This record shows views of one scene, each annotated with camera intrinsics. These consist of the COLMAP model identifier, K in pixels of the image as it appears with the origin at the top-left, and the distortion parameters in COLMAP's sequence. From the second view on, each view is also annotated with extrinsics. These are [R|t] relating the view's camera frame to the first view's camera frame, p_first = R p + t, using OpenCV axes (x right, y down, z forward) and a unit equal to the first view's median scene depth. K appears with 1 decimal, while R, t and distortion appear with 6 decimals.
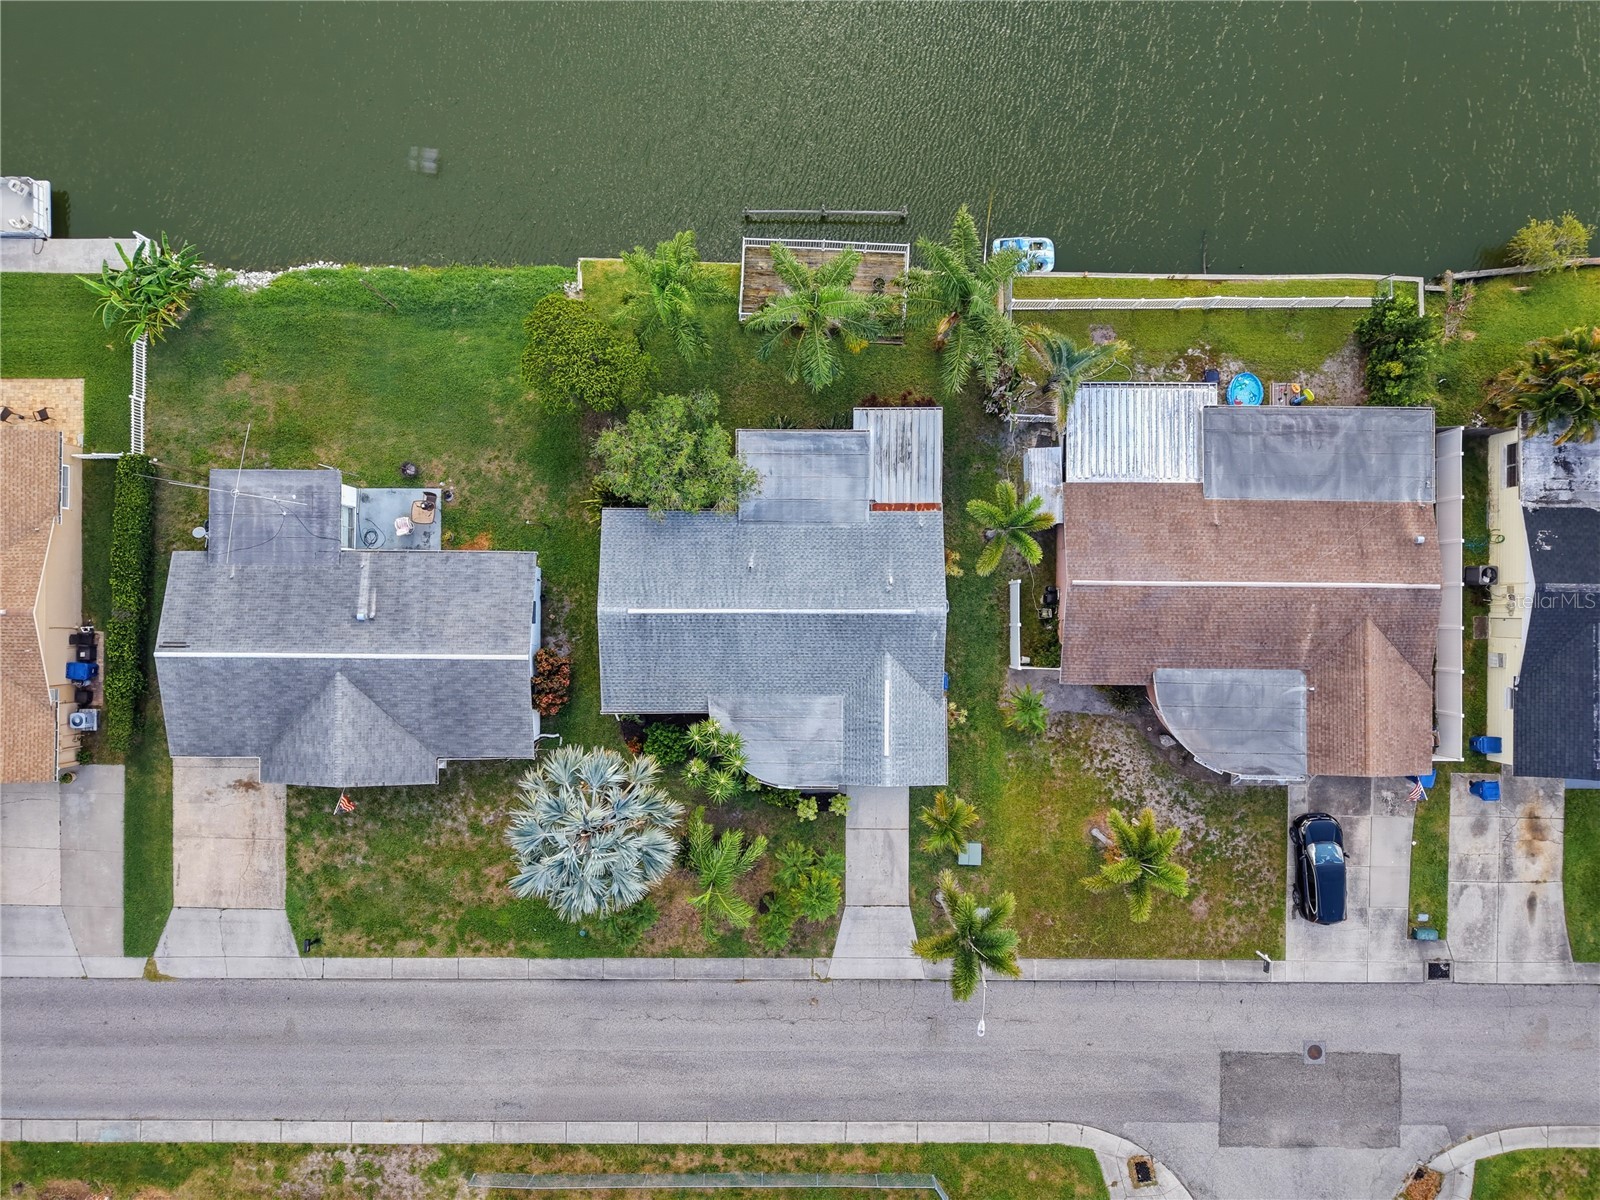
lens RADIAL K [[1070.4, 0, 791.4], [0, 1070.4, 597.9], [0, 0, 1]] dist [0.023389, -0.016247]
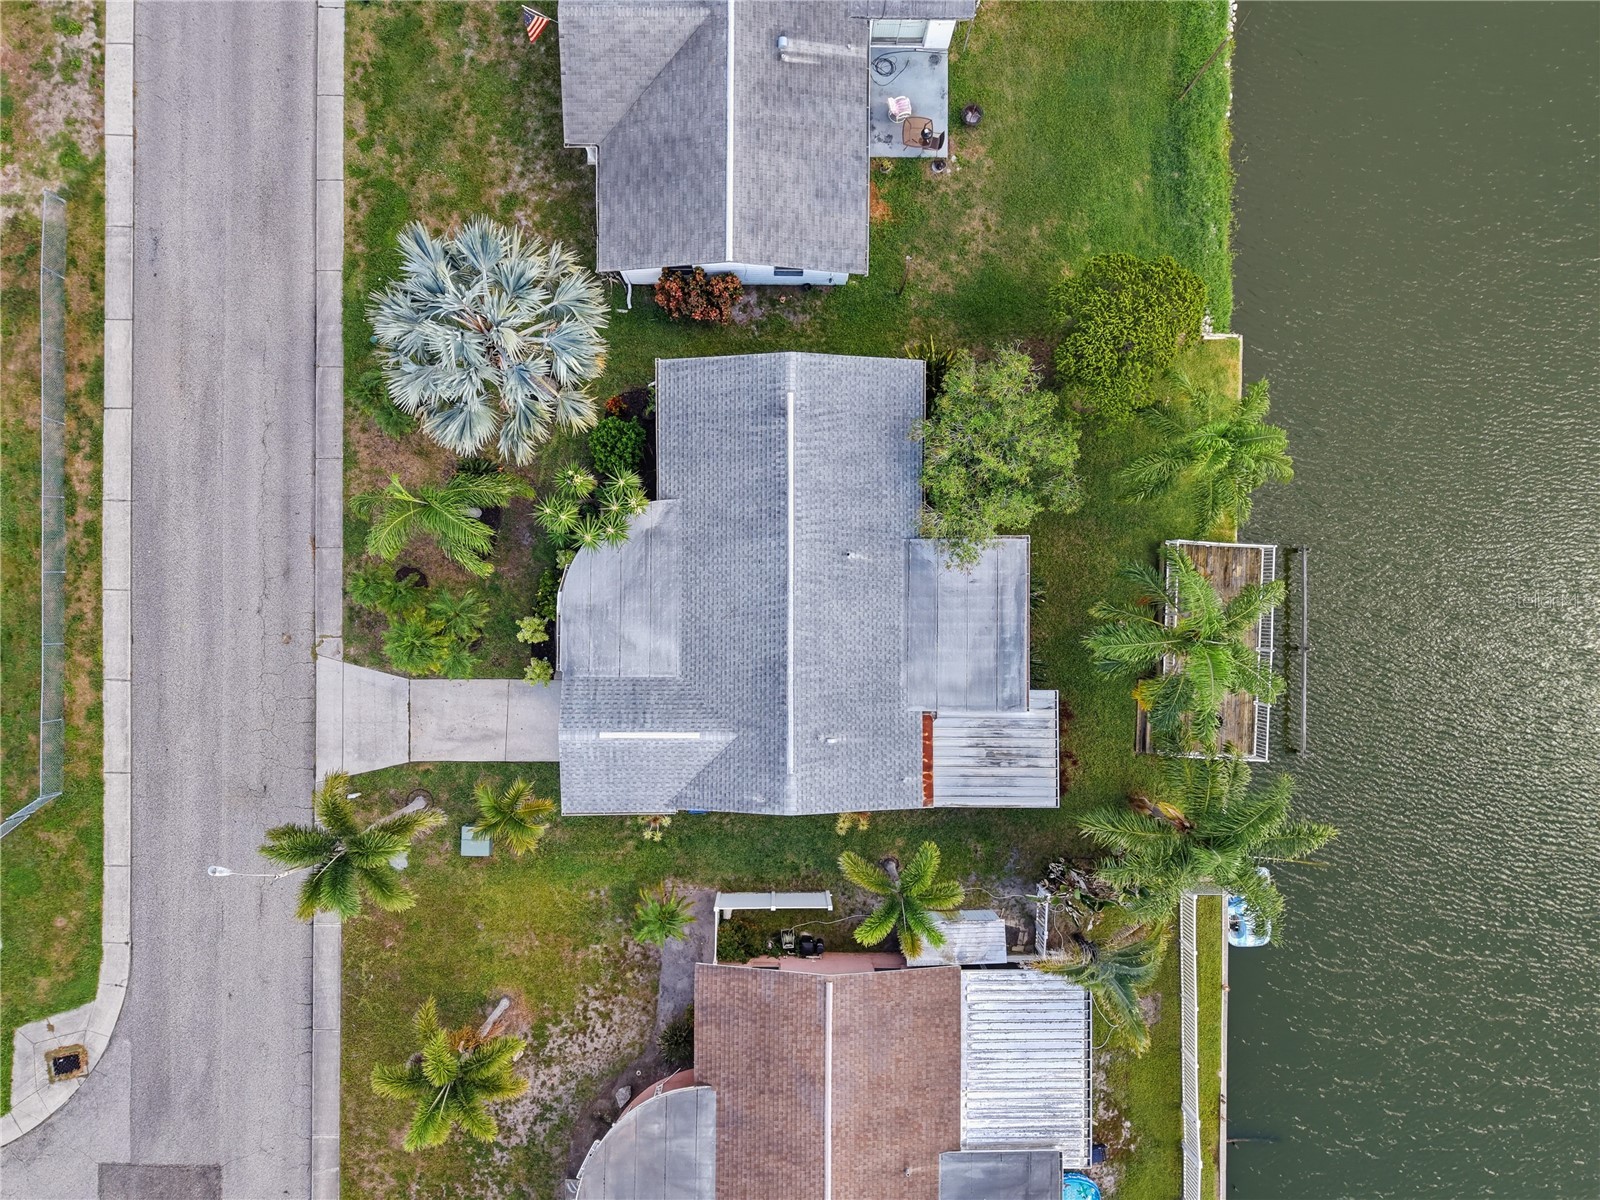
lens RADIAL K [[1070.4, 0, 791.4], [0, 1070.4, 597.9], [0, 0, 1]] dist [0.023389, -0.016247]
pose [[0.001382, 0.999968, -0.007844, -0.001738], [-0.999956, 0.001455, 0.009285, 0.004639], [0.009296, 0.007831, 0.999926, 0.231778]]
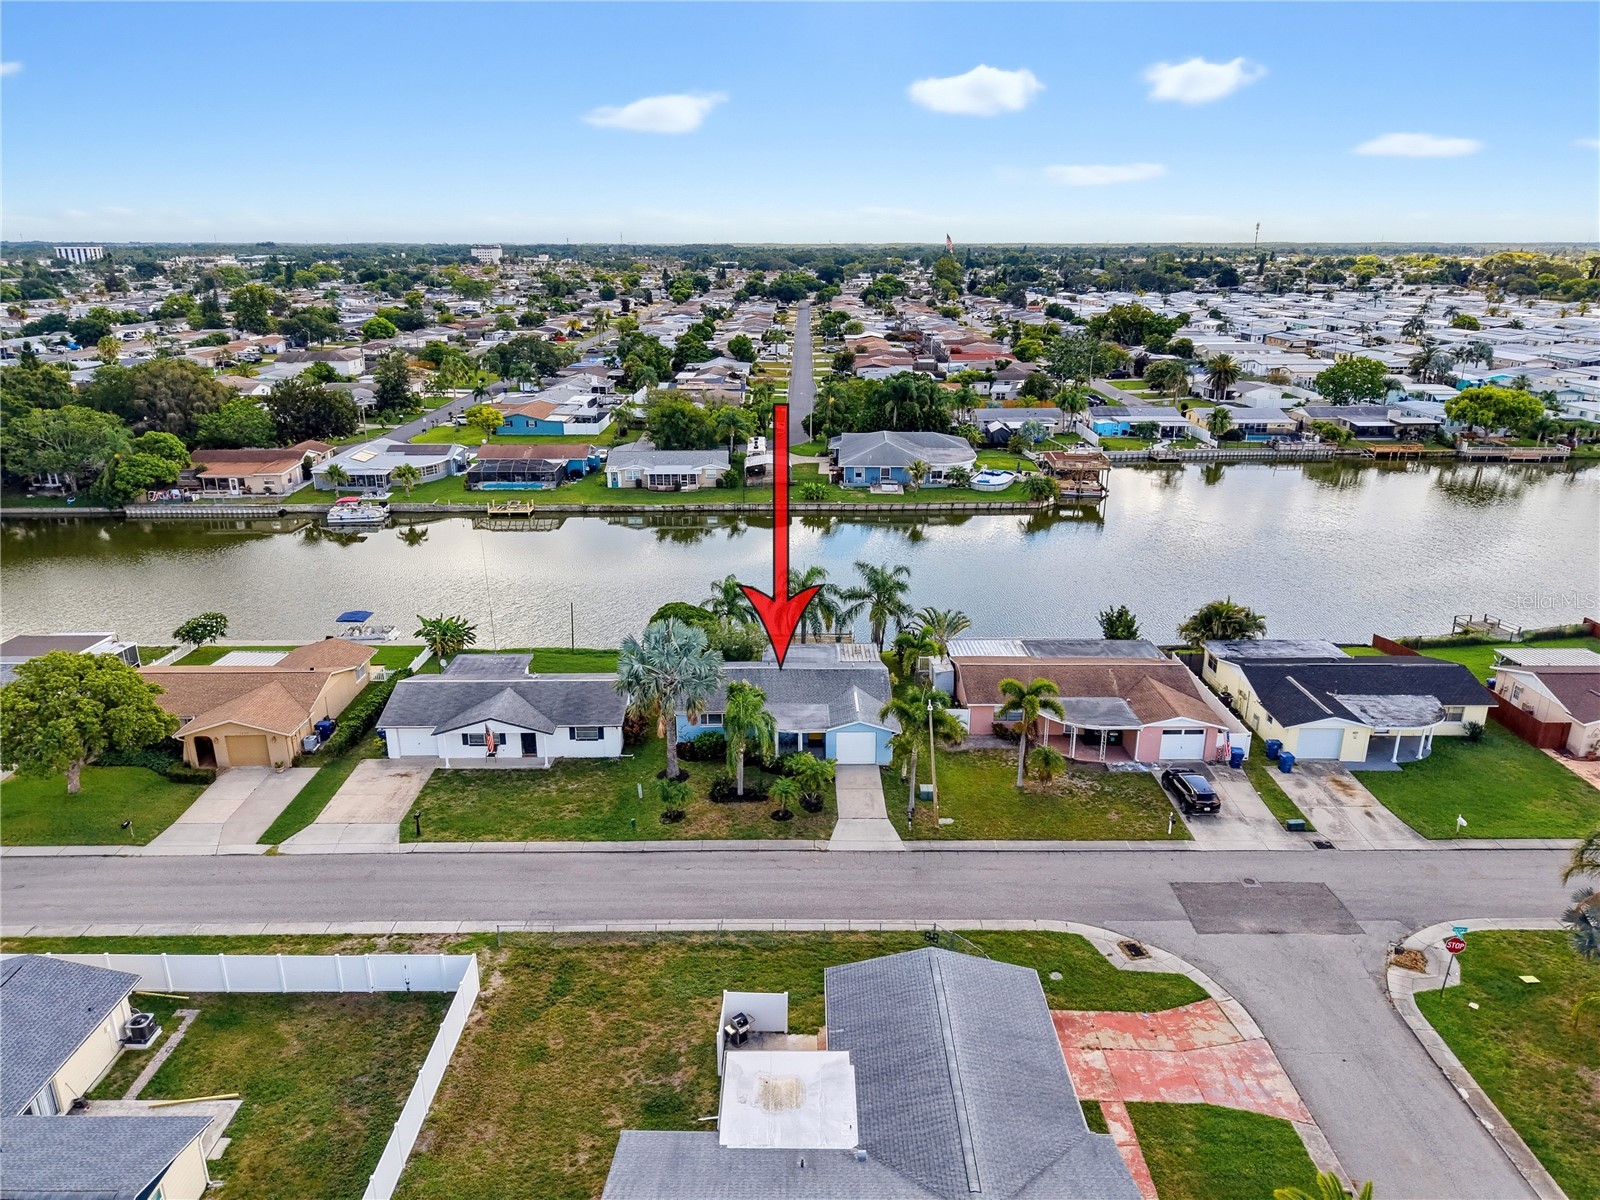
lens RADIAL K [[1057.3, 0, 800.0], [0, 1057.3, 600.0], [0, 0, 1]] dist [0.060691, -0.073175]
pose [[0.999836, -0.007664, 0.016433, -0.015084], [0.018038, 0.328032, -0.944495, 1.424783], [0.001848, 0.944636, 0.328116, 0.341430]]
